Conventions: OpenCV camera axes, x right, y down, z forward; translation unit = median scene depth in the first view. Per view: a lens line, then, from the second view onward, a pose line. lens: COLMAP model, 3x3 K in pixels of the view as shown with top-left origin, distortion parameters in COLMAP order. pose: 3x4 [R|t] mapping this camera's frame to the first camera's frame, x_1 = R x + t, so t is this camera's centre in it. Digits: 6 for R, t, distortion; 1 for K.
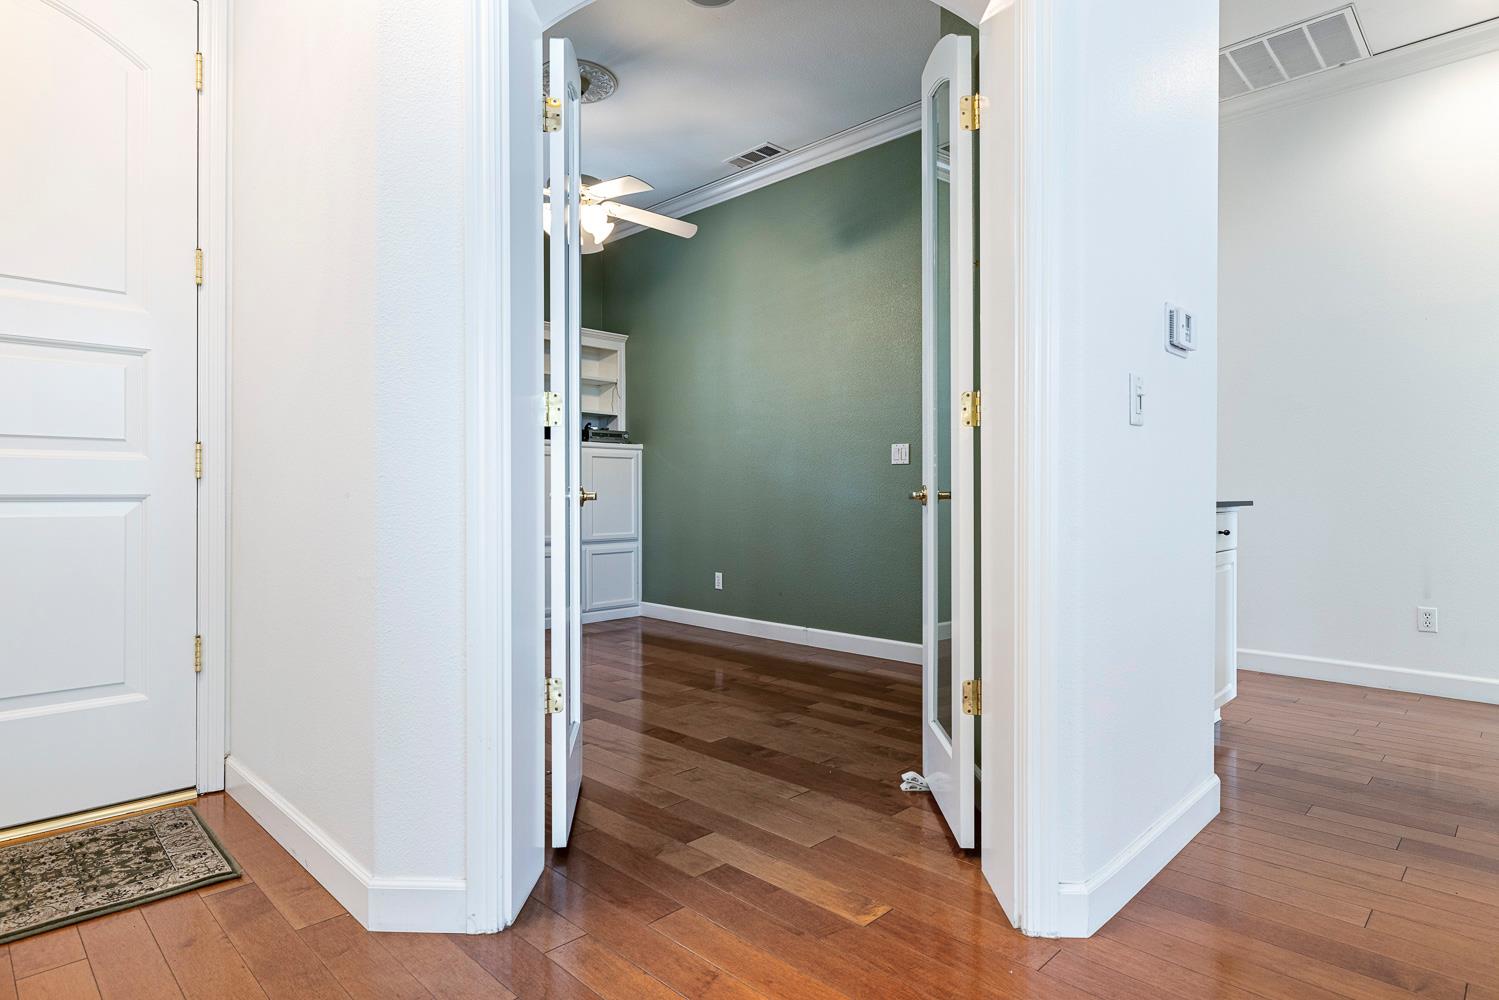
lens RADIAL K [[808.6, 0, 751.2], [0, 808.6, 495.1], [0, 0, 1]] dist [-0.000208, -0.000043]
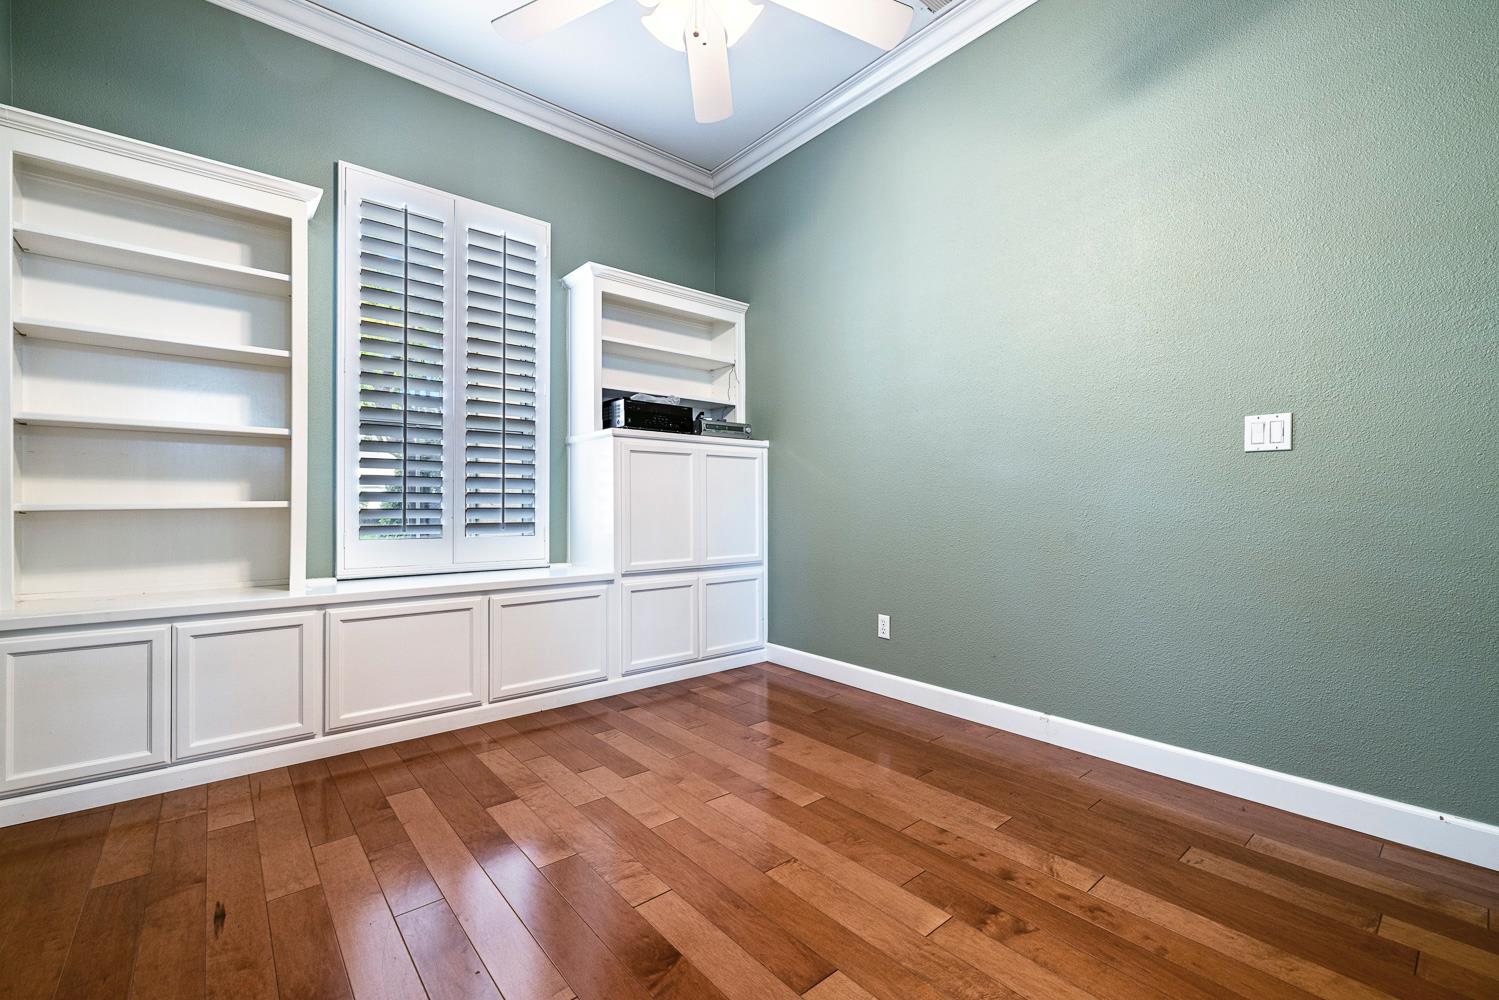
lens RADIAL K [[634.1, 0, 747.5], [0, 634.1, 501.8], [0, 0, 1]] dist [0.001375, -0.001033]
pose [[0.995938, -0.001204, -0.090029, -0.099993], [0.000651, 0.999981, -0.006177, -0.000229], [0.090035, 0.006094, 0.995920, 0.392934]]
